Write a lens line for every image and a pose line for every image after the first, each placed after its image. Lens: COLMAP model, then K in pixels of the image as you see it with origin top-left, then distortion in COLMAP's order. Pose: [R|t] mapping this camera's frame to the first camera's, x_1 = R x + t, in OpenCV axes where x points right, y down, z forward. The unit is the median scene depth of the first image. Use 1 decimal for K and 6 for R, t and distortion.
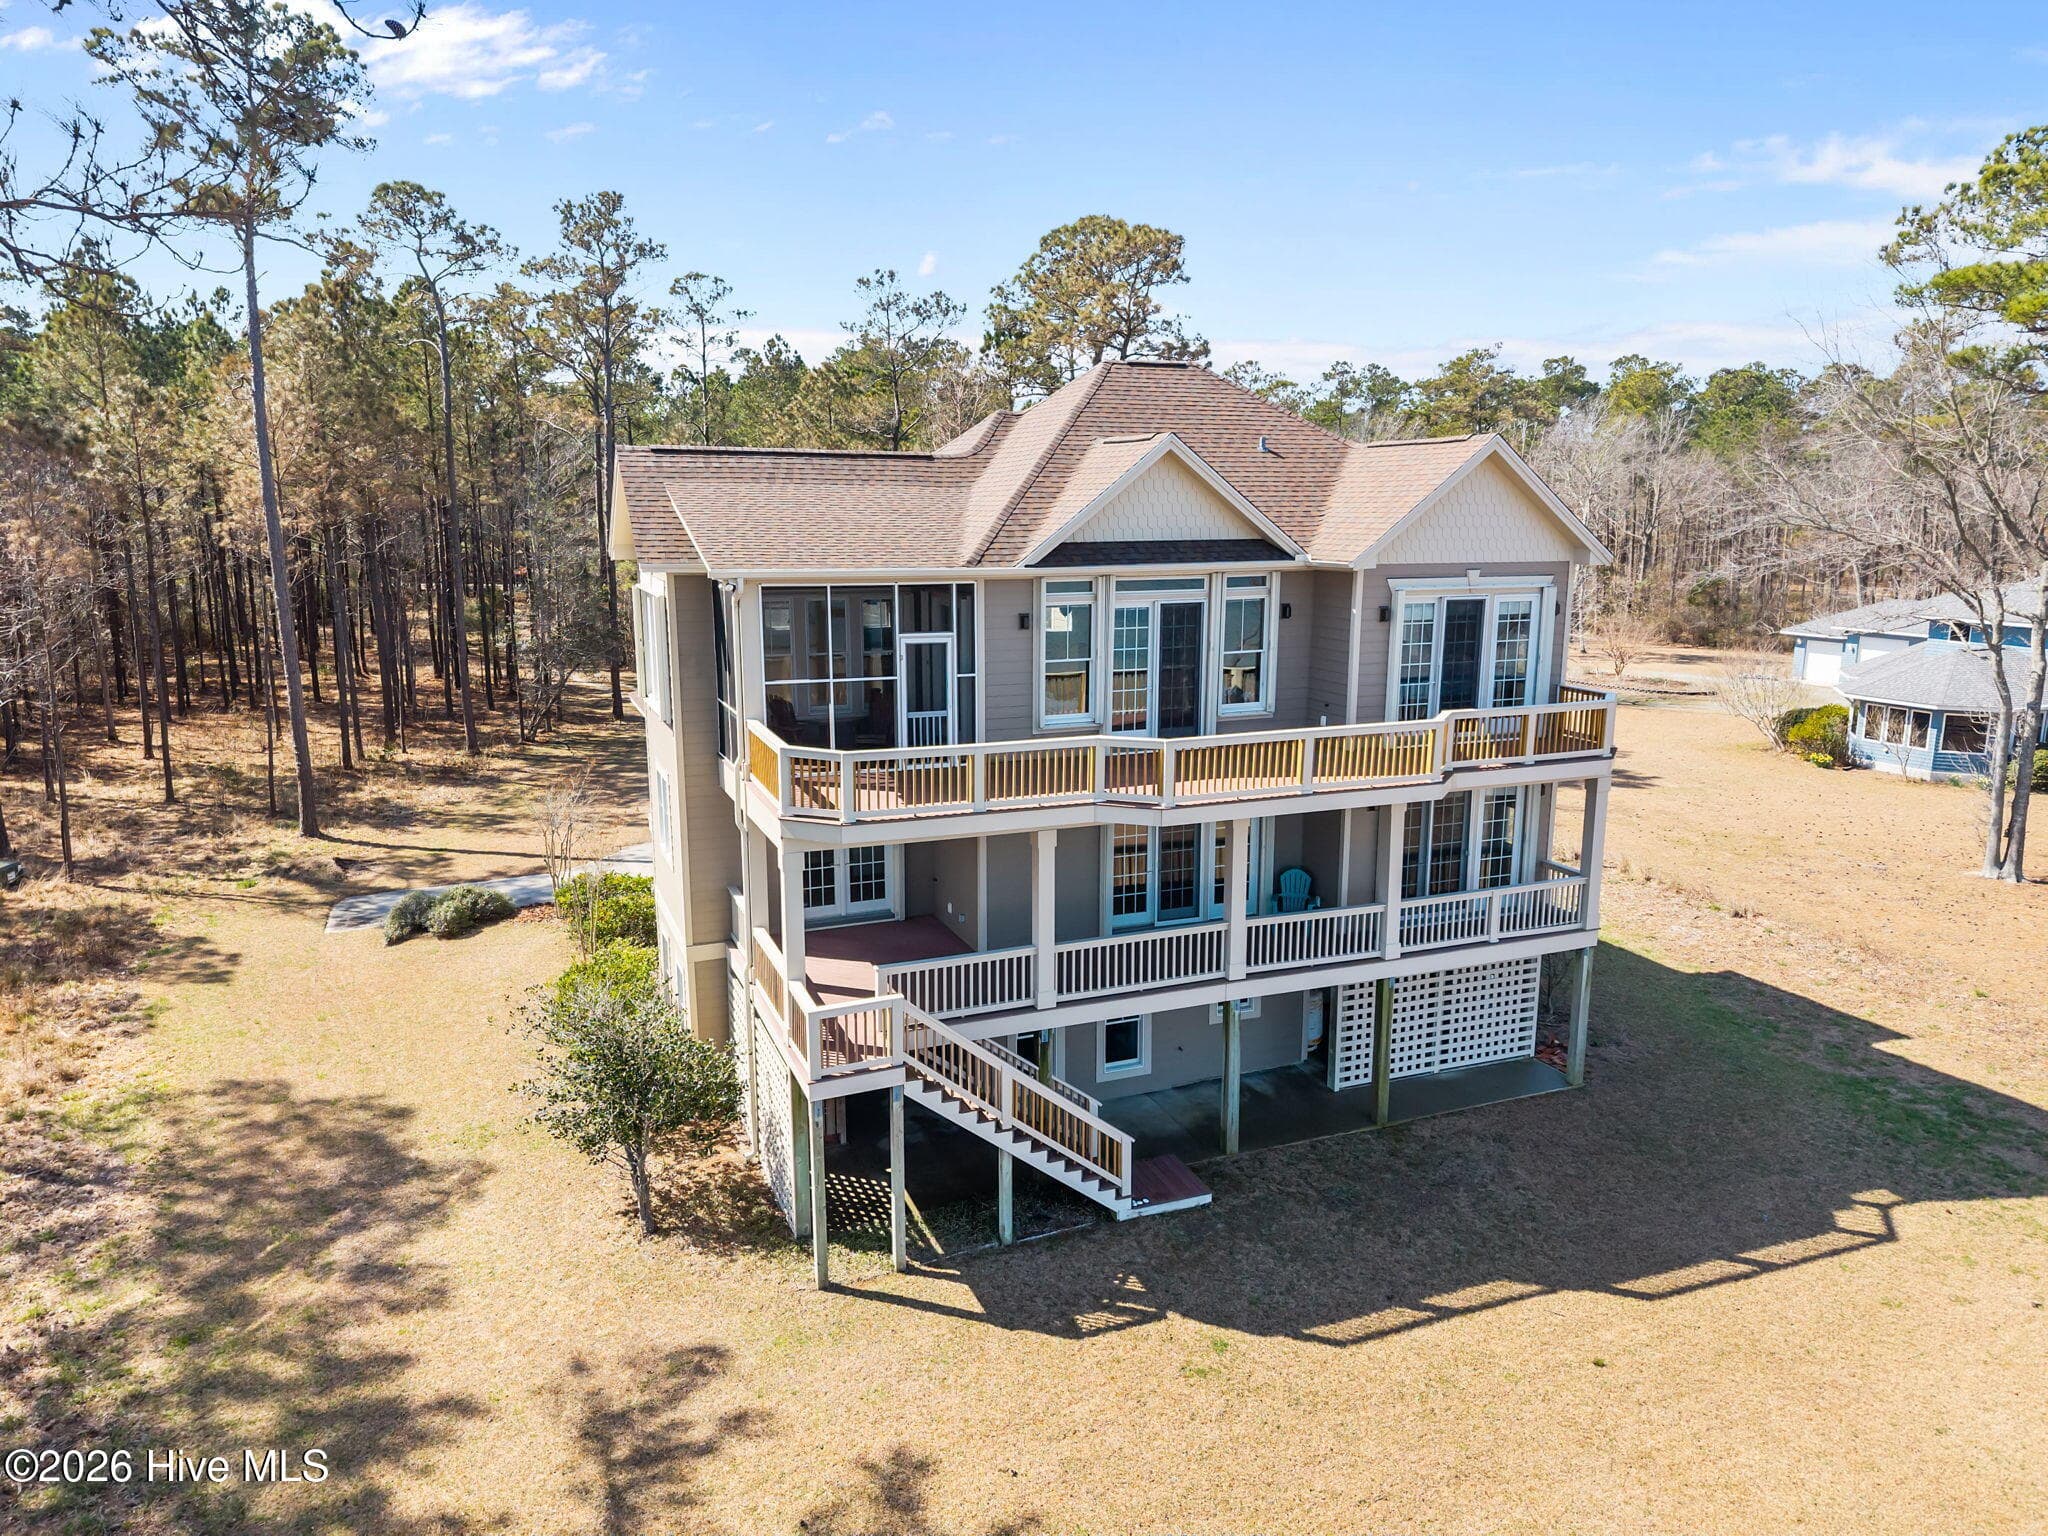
lens RADIAL K [[1378.7, 0, 1021.2], [0, 1378.7, 757.8], [0, 0, 1]] dist [0.008181, 0.000717]
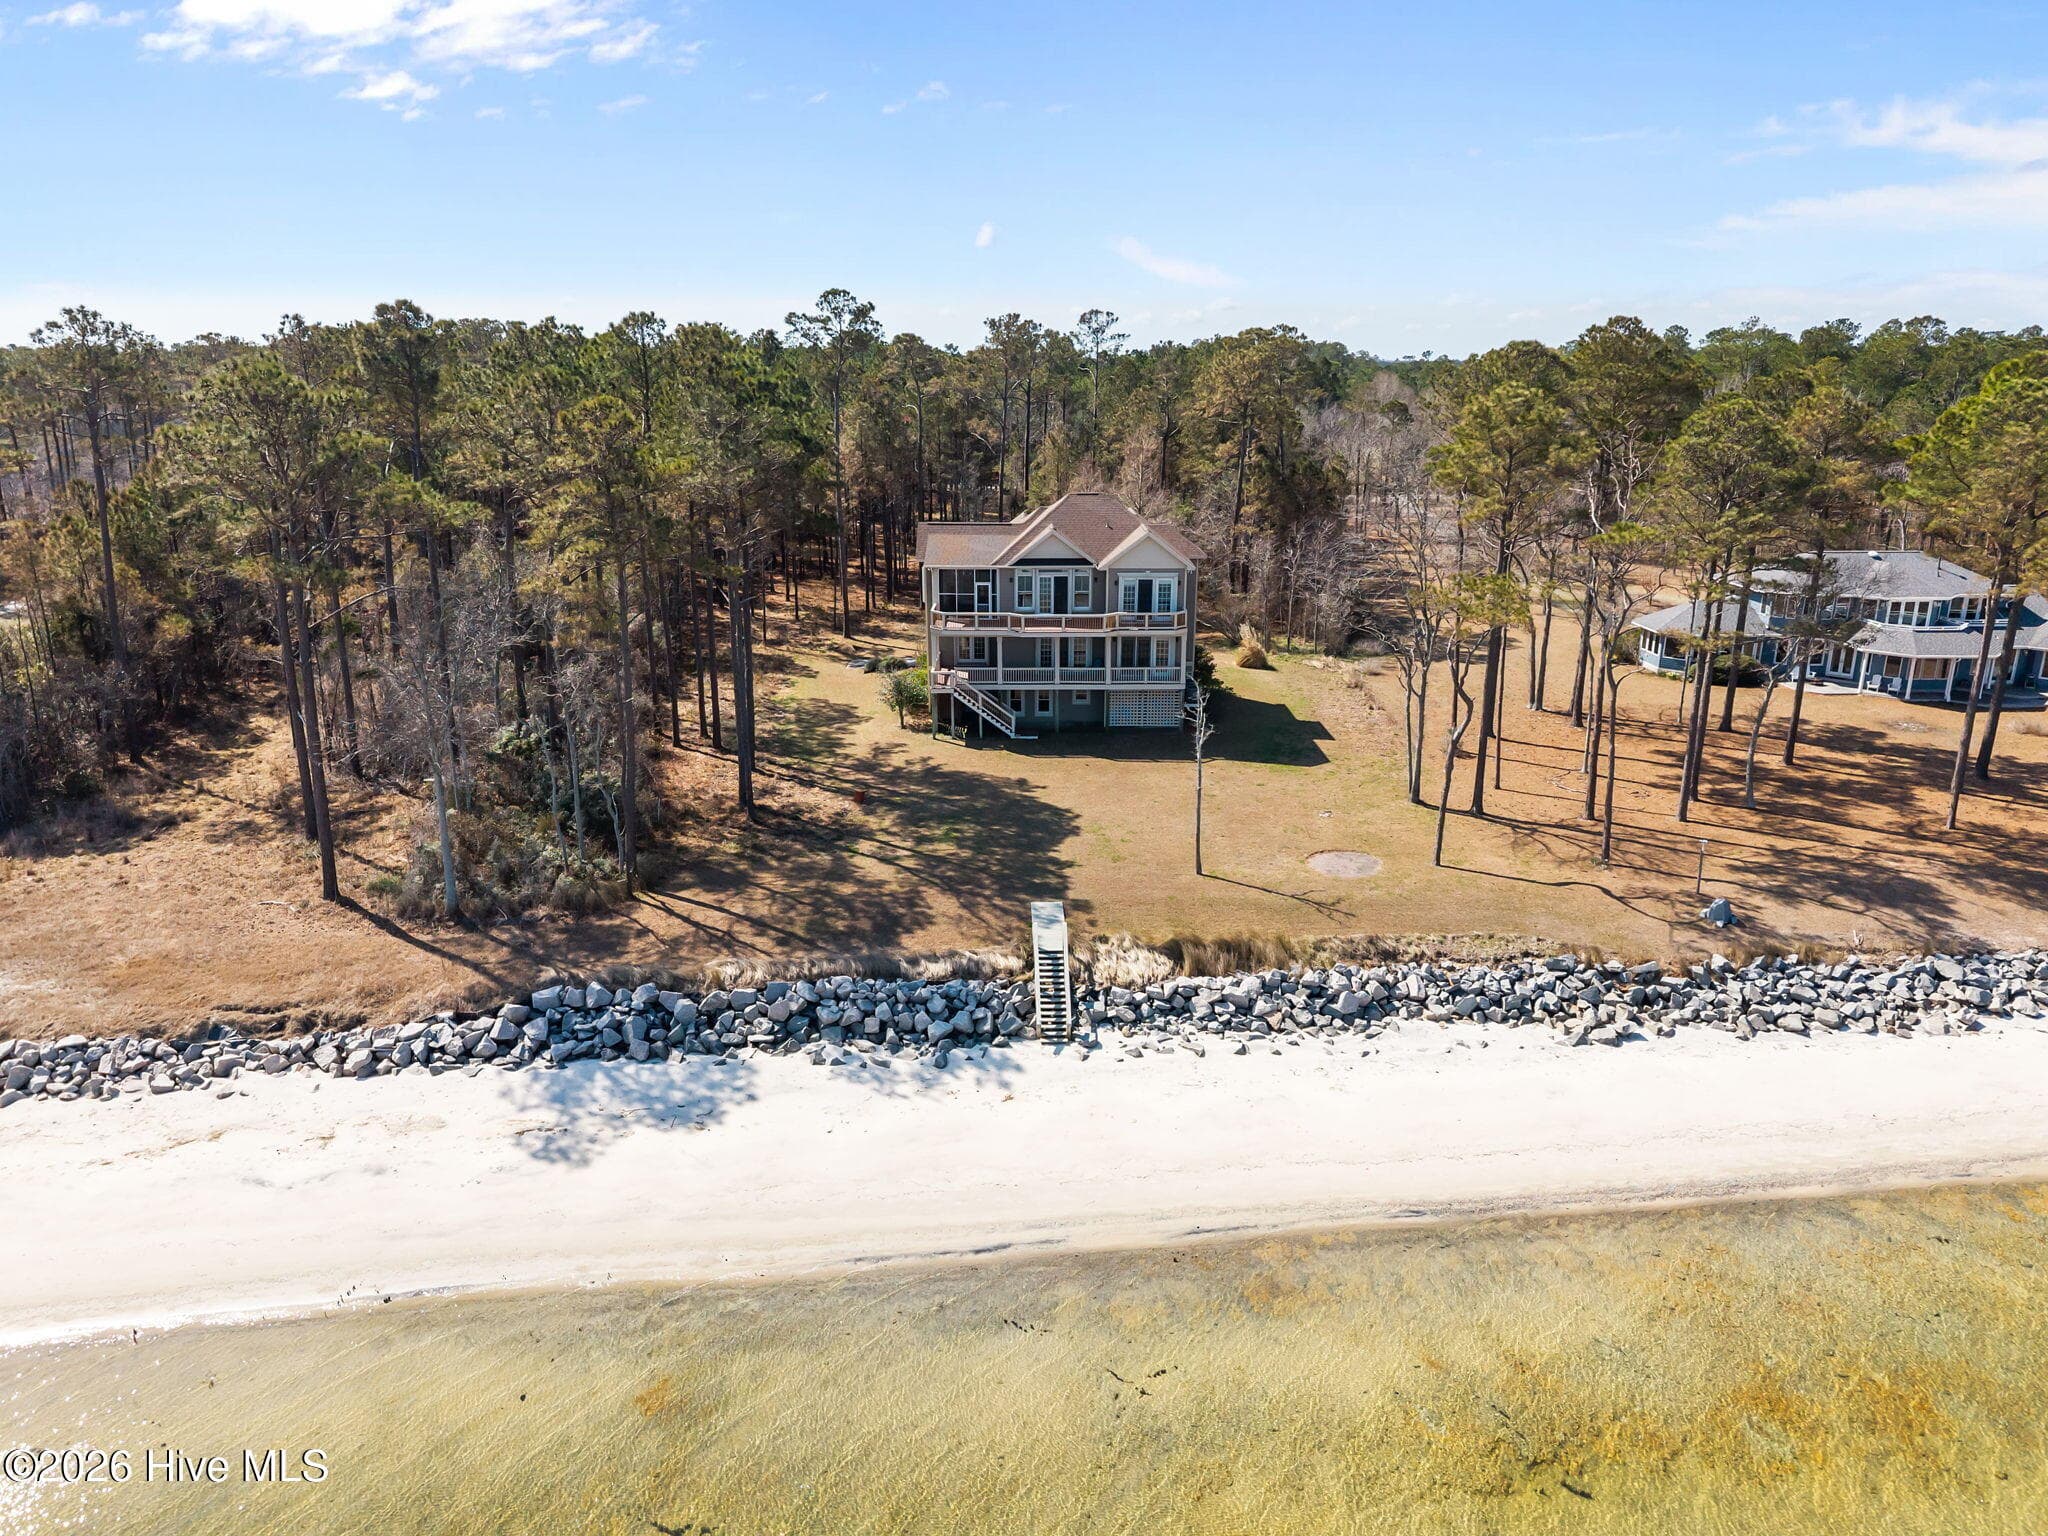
lens RADIAL K [[1322.7, 0, 1033.2], [0, 1322.7, 762.5], [0, 0, 1]] dist [0.074302, -0.089609]
pose [[0.931559, 0.103297, -0.348607, 1.276039], [-0.068639, 0.991517, 0.110379, -0.012255], [0.357051, -0.078897, 0.930747, -2.180460]]
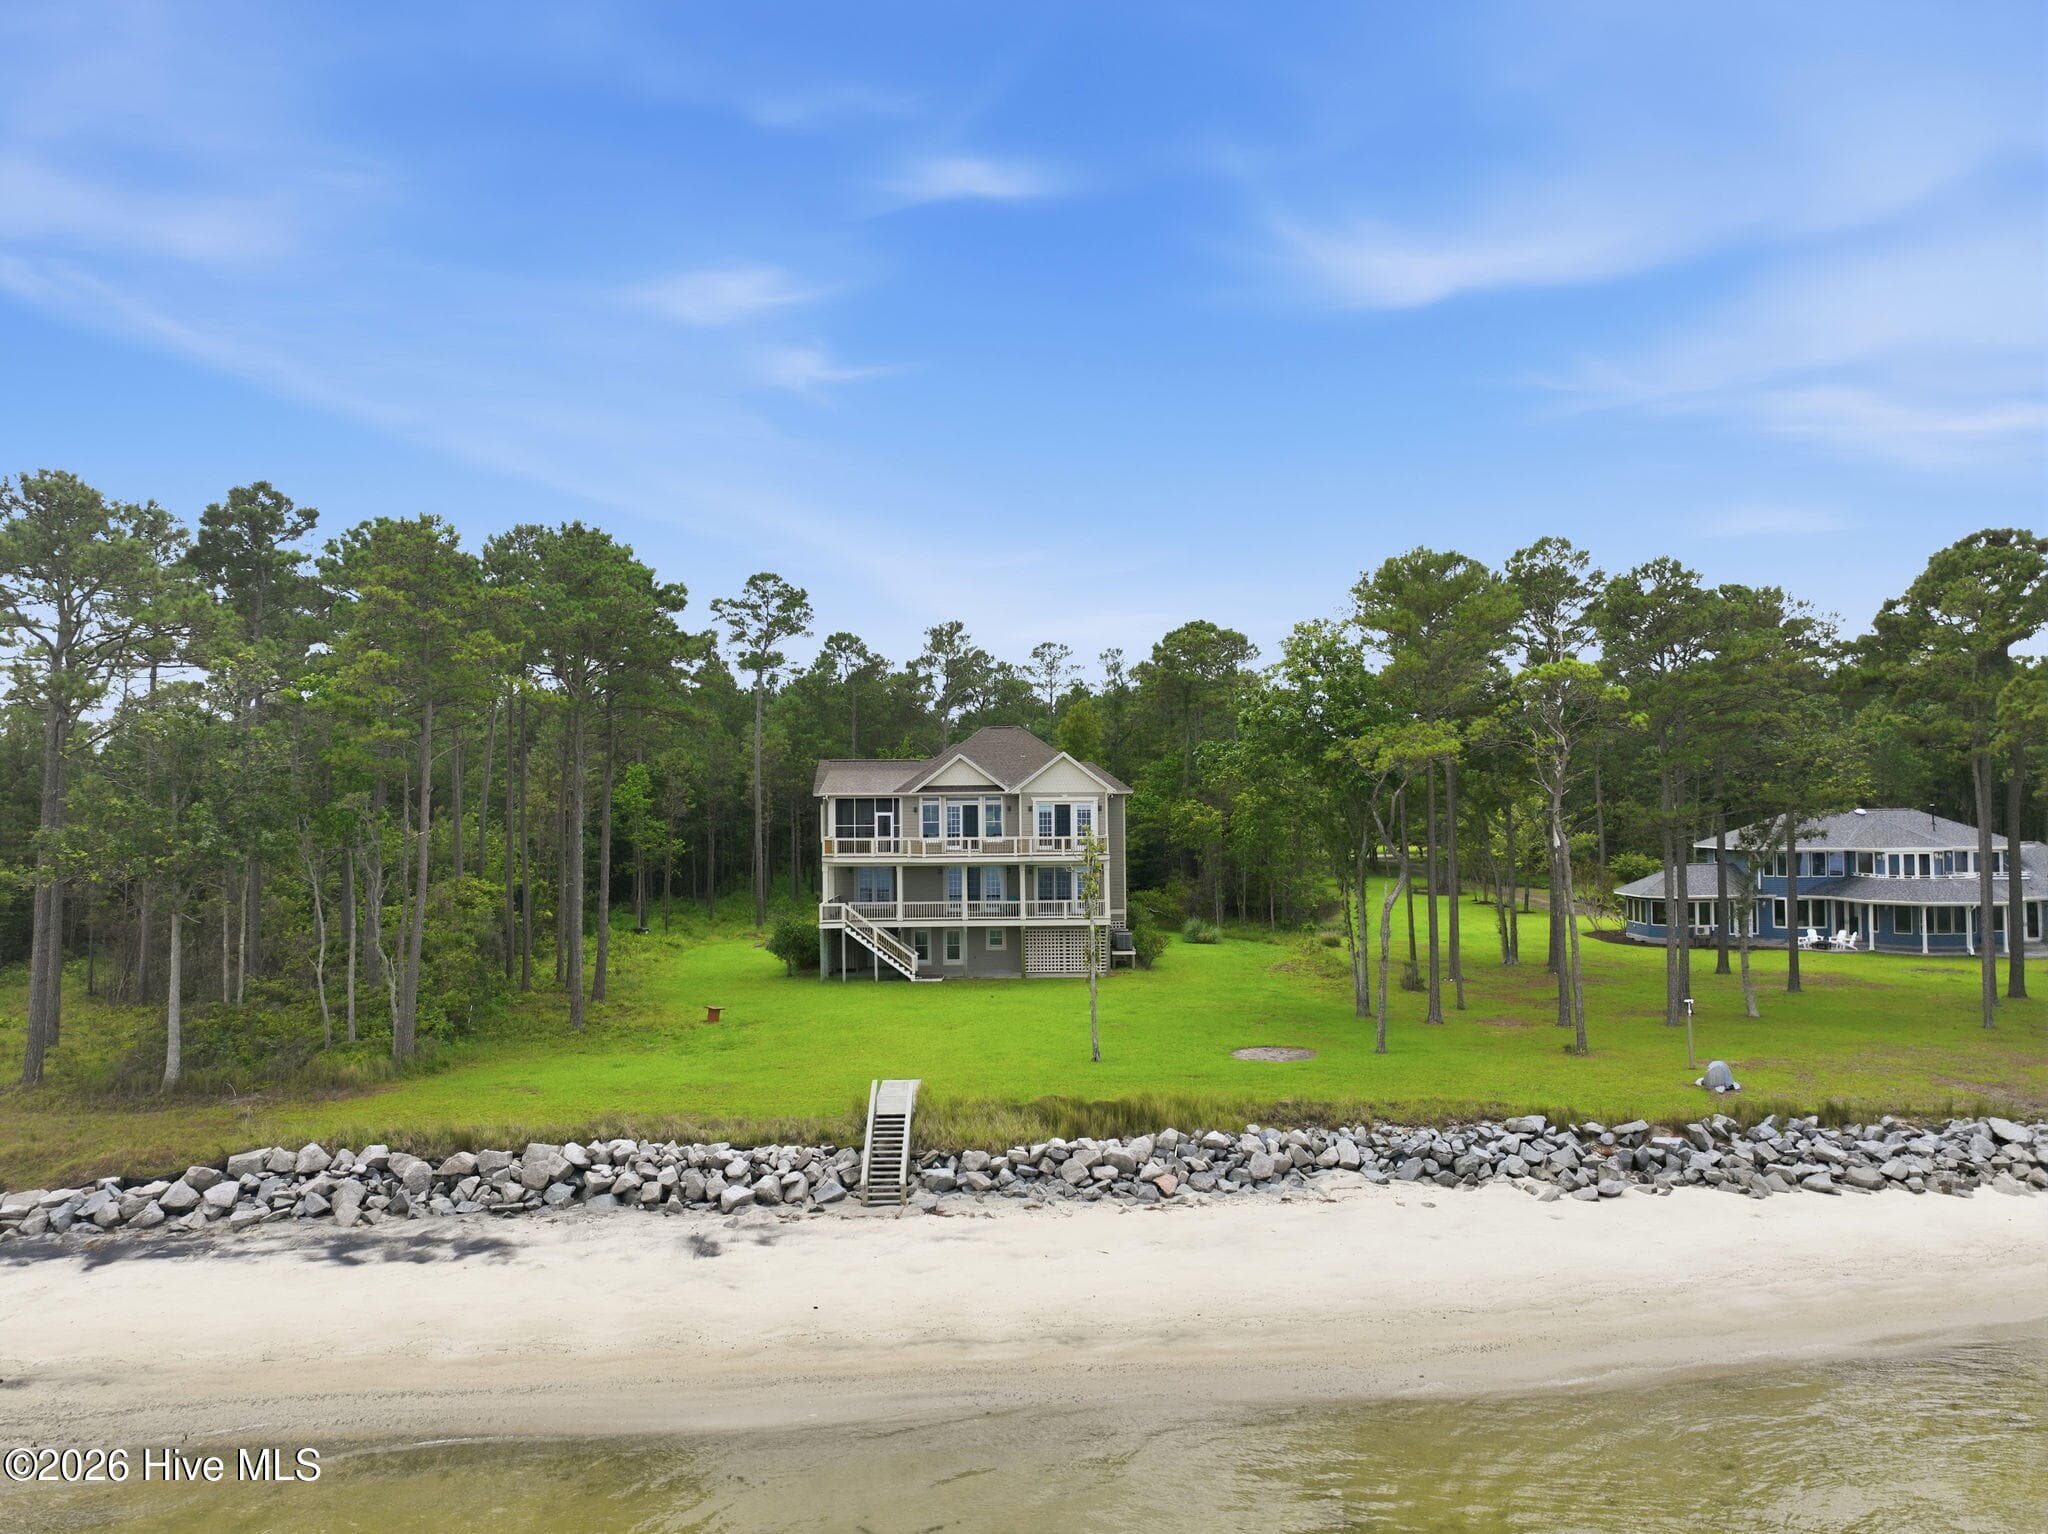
lens RADIAL K [[1391.1, 0, 1024.0], [0, 1391.1, 767.0], [0, 0, 1]] dist [0.001806, 0.009018]
pose [[0.930926, -0.016237, -0.364847, 1.406981], [-0.058489, 0.979487, -0.192830, 0.410771], [0.360494, 0.200850, 0.910881, -1.879980]]
